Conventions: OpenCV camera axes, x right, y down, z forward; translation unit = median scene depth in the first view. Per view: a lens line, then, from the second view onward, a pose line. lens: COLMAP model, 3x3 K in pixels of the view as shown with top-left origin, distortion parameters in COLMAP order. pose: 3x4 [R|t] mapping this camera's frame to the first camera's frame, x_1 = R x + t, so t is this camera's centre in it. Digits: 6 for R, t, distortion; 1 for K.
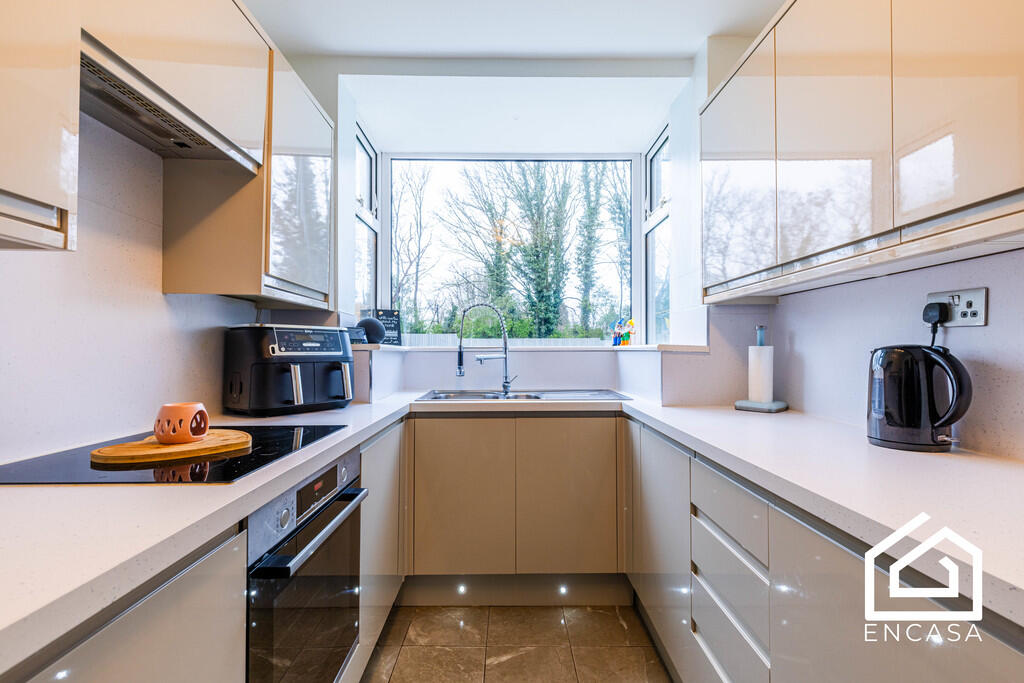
lens RADIAL K [[462.6, 0, 511.0], [0, 462.6, 343.1], [0, 0, 1]] dist [0.000134, -0.000216]
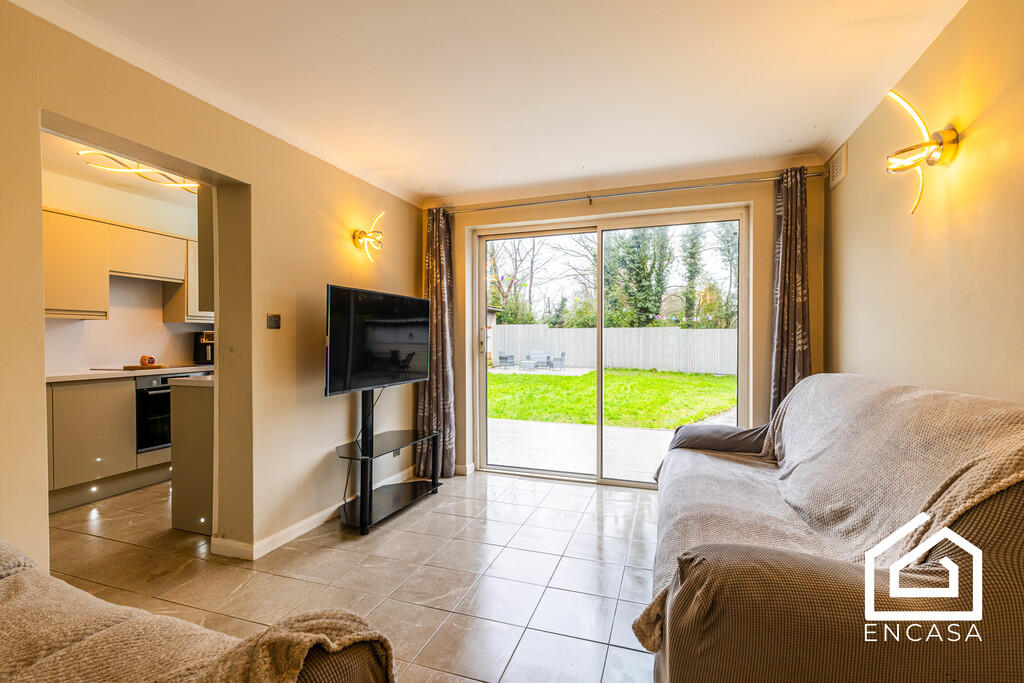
lens RADIAL K [[462.6, 0, 512.5], [0, 462.6, 342.3], [0, 0, 1]] dist [0.000134, -0.000216]
pose [[0.942501, -0.001105, -0.334200, 0.139767], [0.008642, 0.999741, 0.021065, -0.000993], [0.334090, -0.022742, 0.942267, -0.063654]]
